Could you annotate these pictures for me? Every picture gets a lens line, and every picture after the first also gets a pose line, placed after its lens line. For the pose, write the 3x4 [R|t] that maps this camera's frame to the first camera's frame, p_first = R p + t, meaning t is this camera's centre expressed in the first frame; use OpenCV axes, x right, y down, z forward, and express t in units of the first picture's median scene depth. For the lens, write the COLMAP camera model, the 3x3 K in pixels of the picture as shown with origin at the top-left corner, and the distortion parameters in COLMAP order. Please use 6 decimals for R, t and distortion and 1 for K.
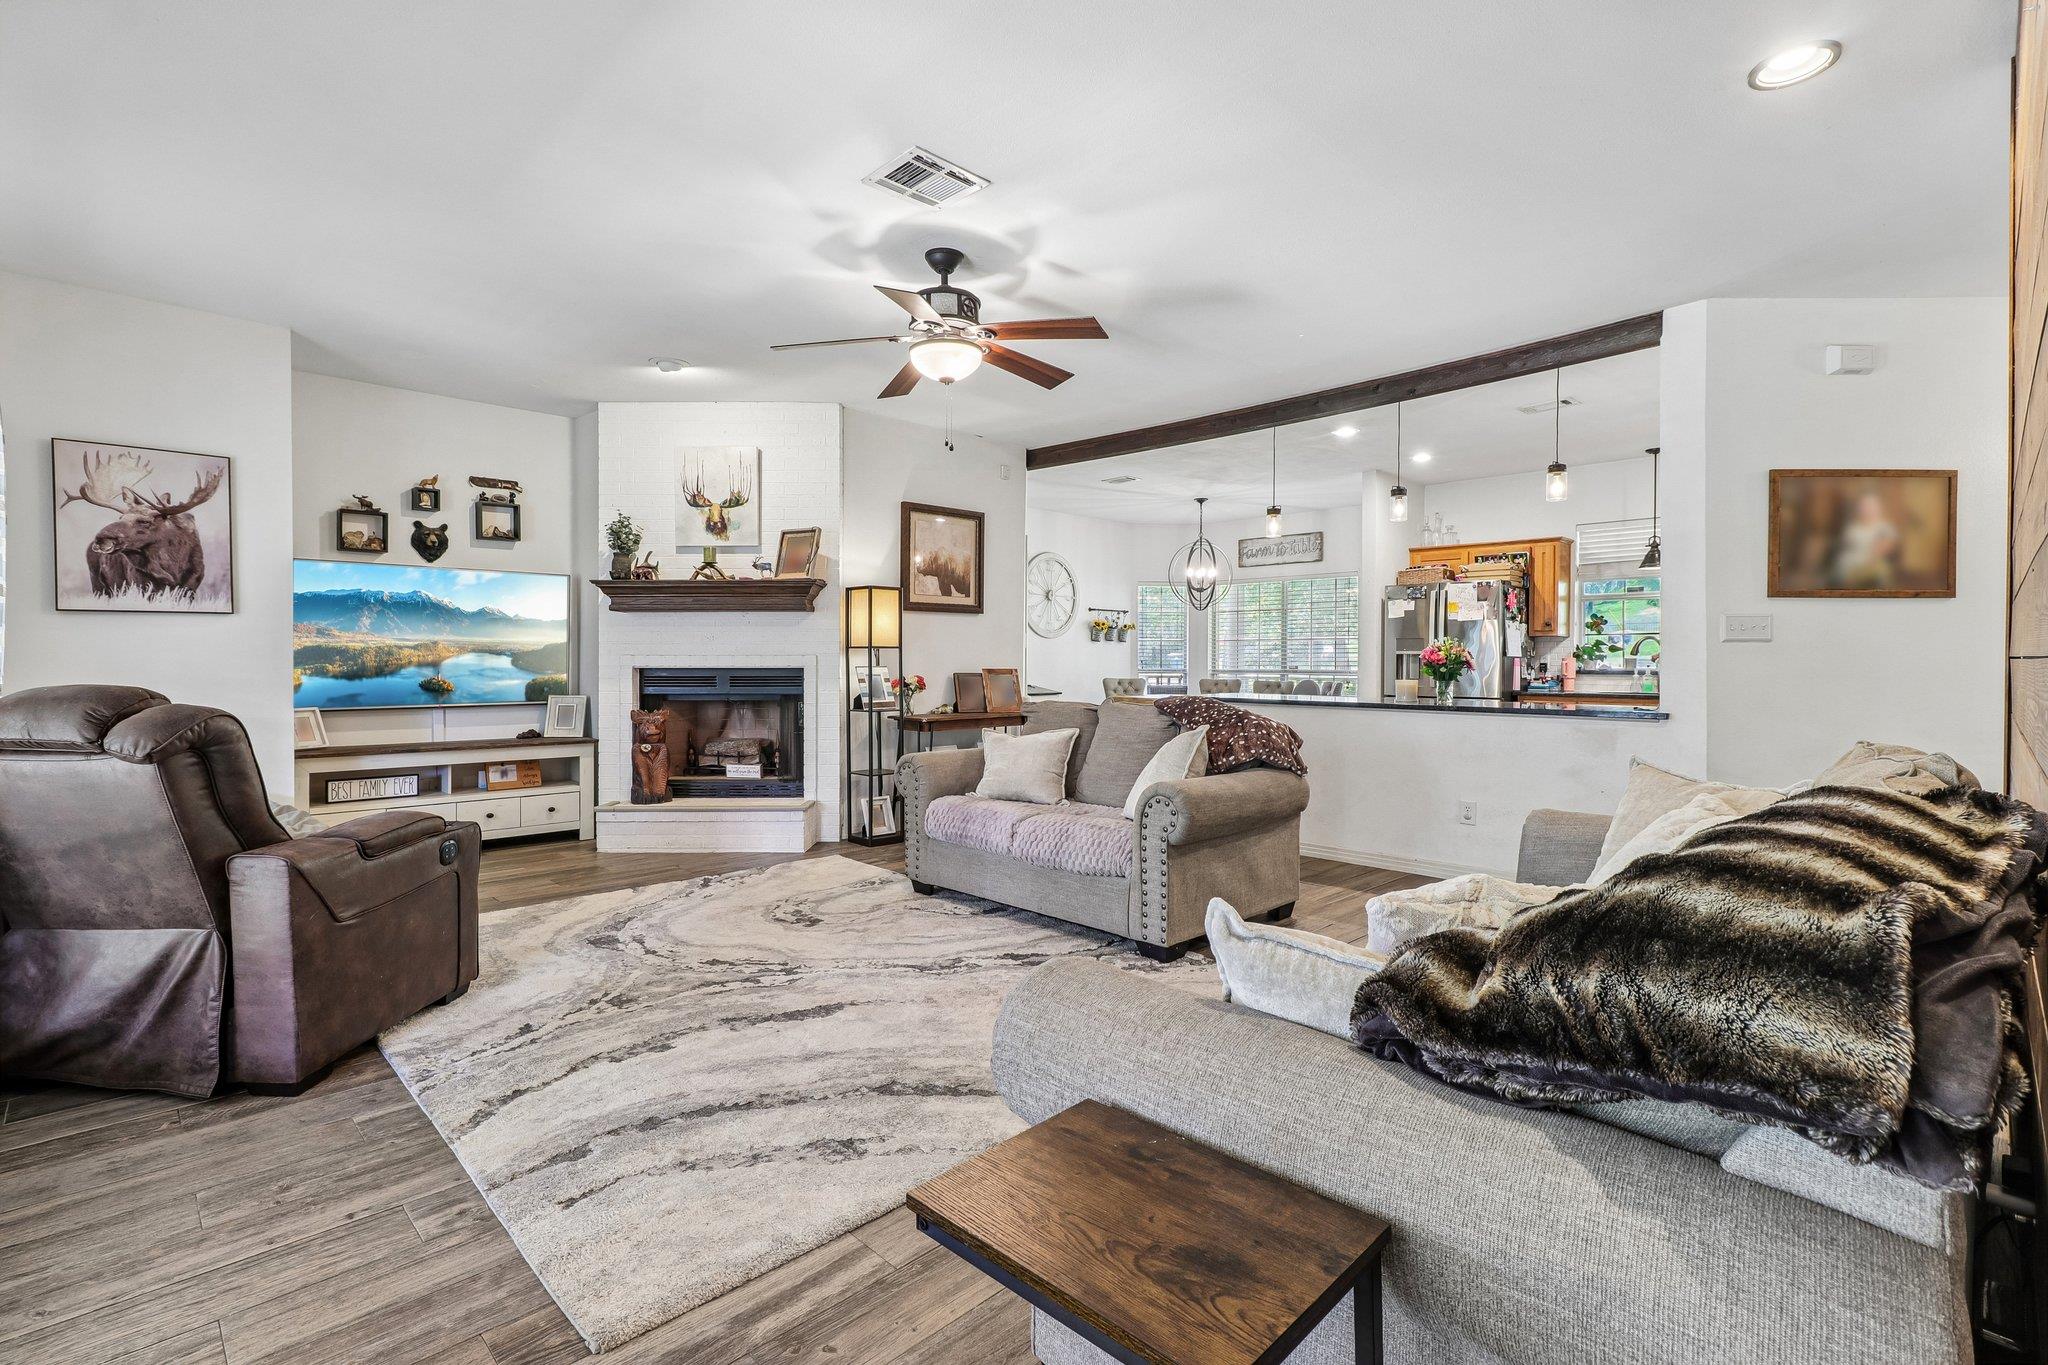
lens RADIAL K [[942.1, 0, 1029.4], [0, 942.1, 667.1], [0, 0, 1]] dist [0.001775, -0.000724]
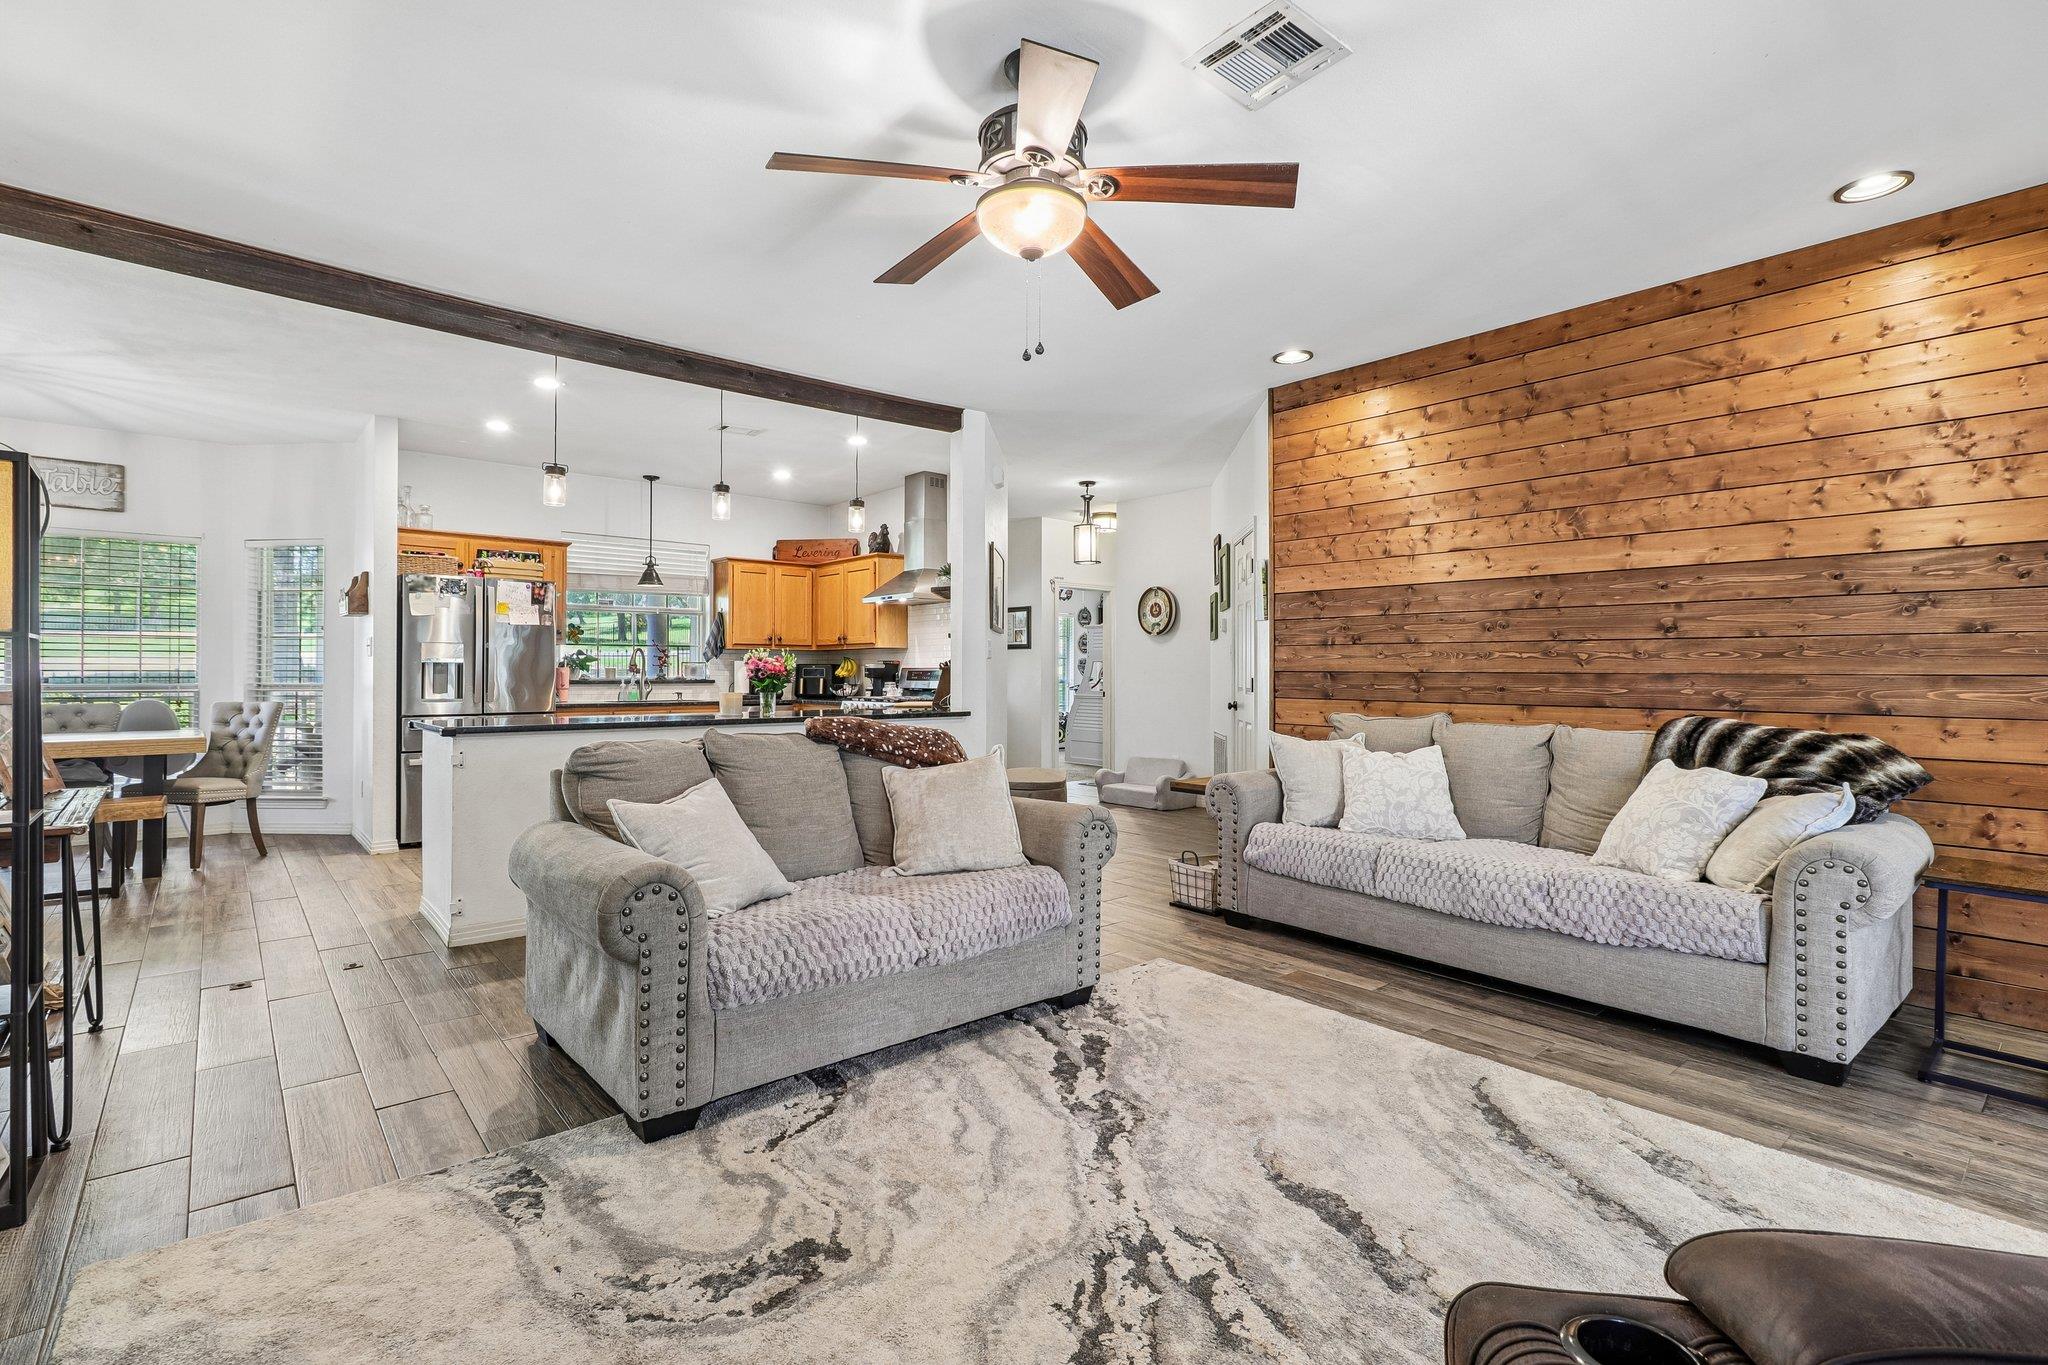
lens RADIAL K [[942.1, 0, 1020.4], [0, 942.1, 664.5], [0, 0, 1]] dist [0.001775, -0.000724]
pose [[0.072984, 0.006322, 0.997313, -0.559978], [0.003761, 0.999971, -0.006614, -0.007617], [-0.997326, 0.004234, 0.072958, 0.715850]]
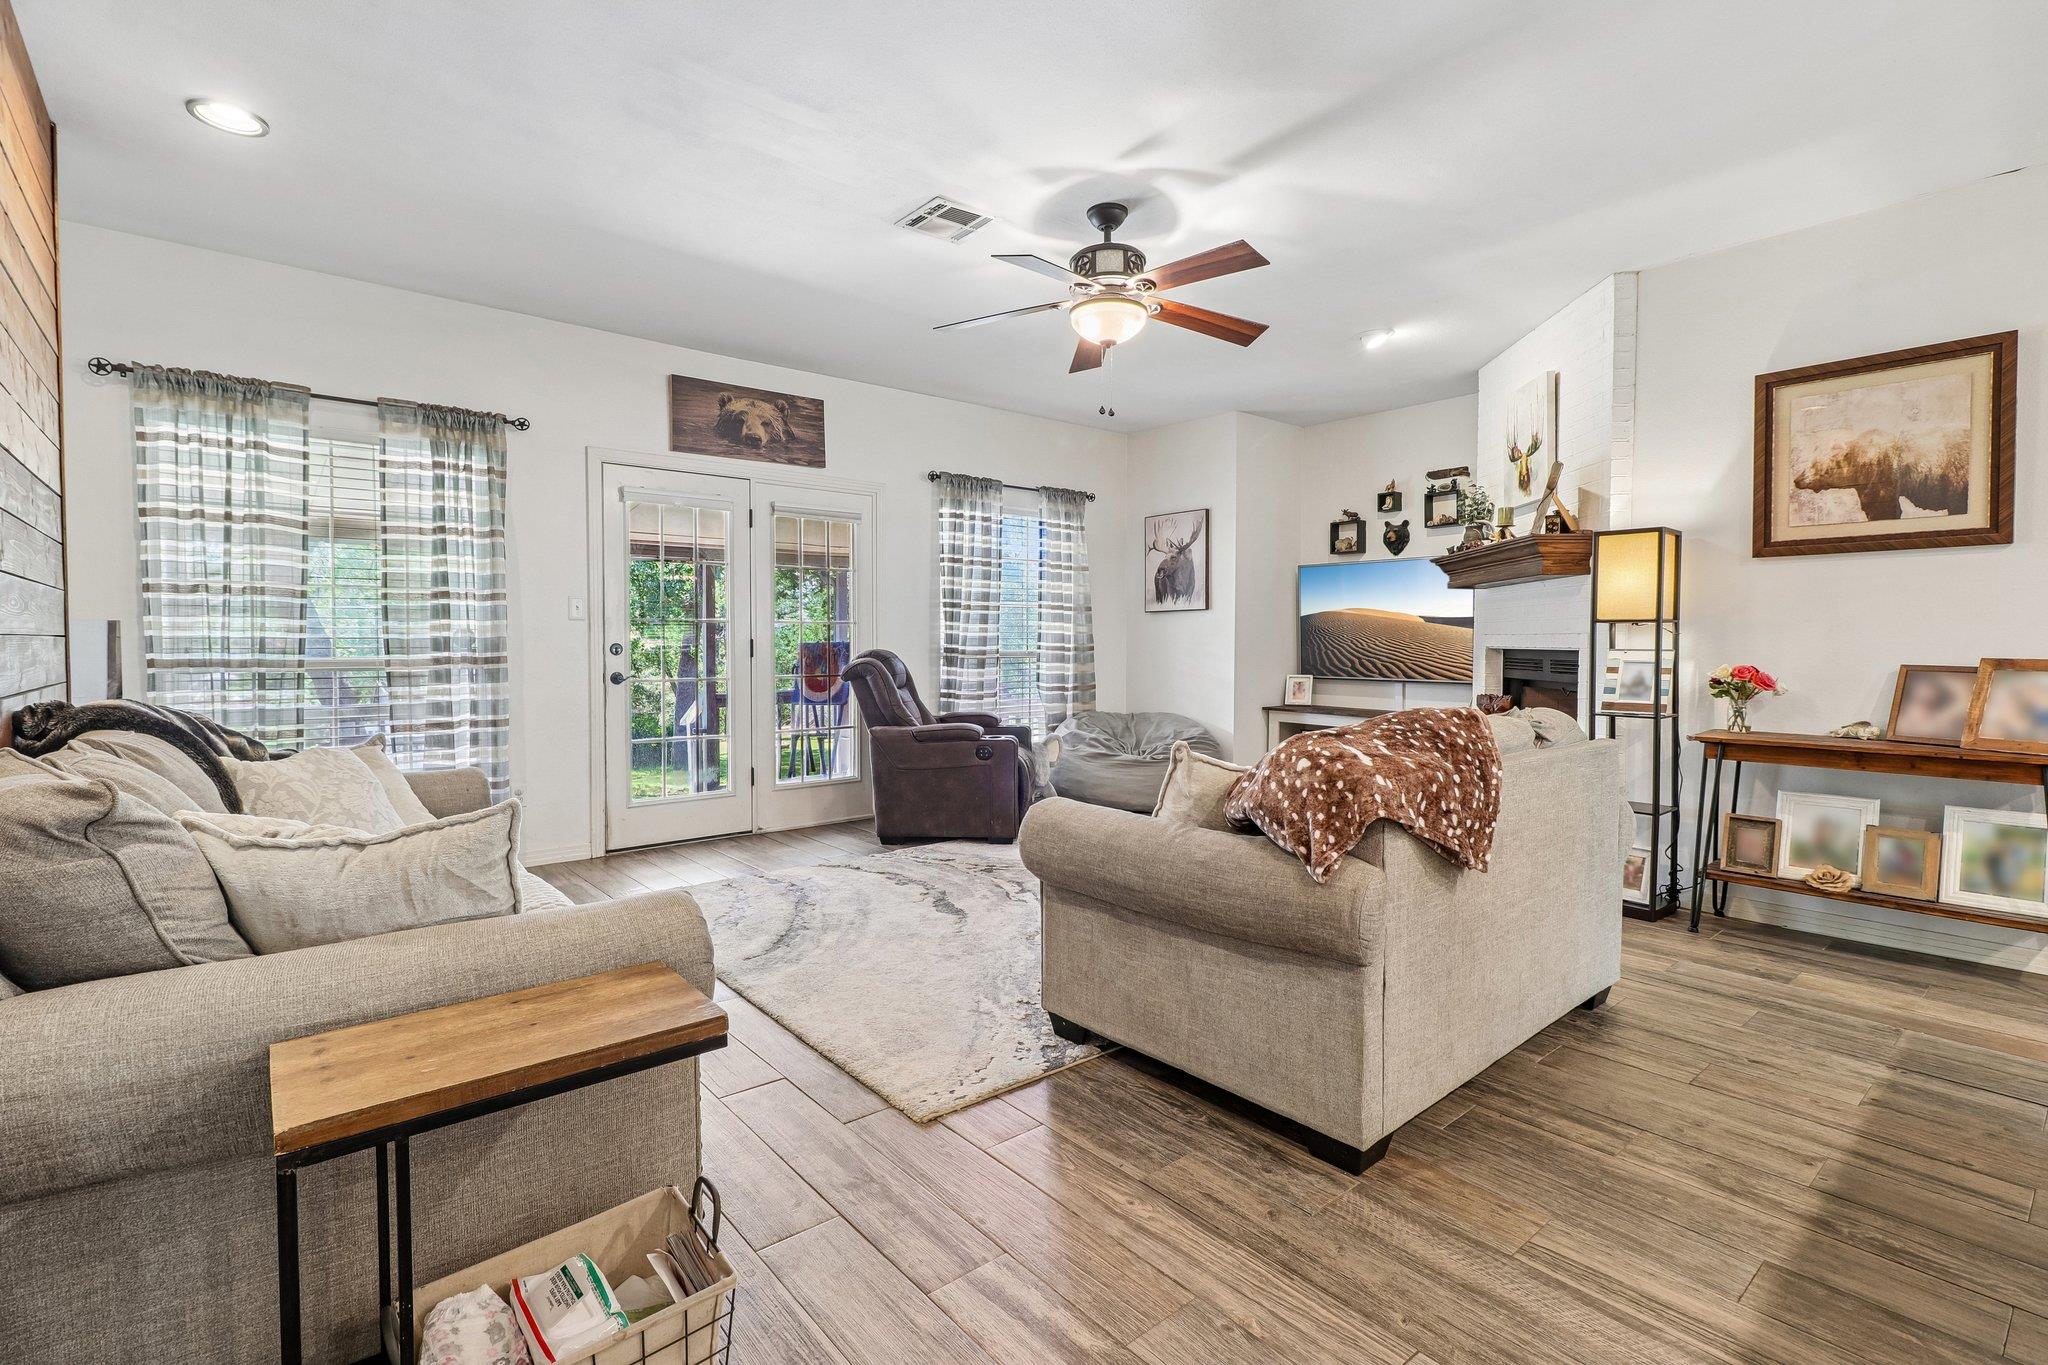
lens RADIAL K [[942.1, 0, 1021.7], [0, 942.1, 663.5], [0, 0, 1]] dist [0.001775, -0.000724]
pose [[-0.082919, 0.024642, -0.996252, 0.648933], [-0.008665, 0.999639, 0.025447, -0.004301], [0.996519, 0.010742, -0.082675, 0.741536]]
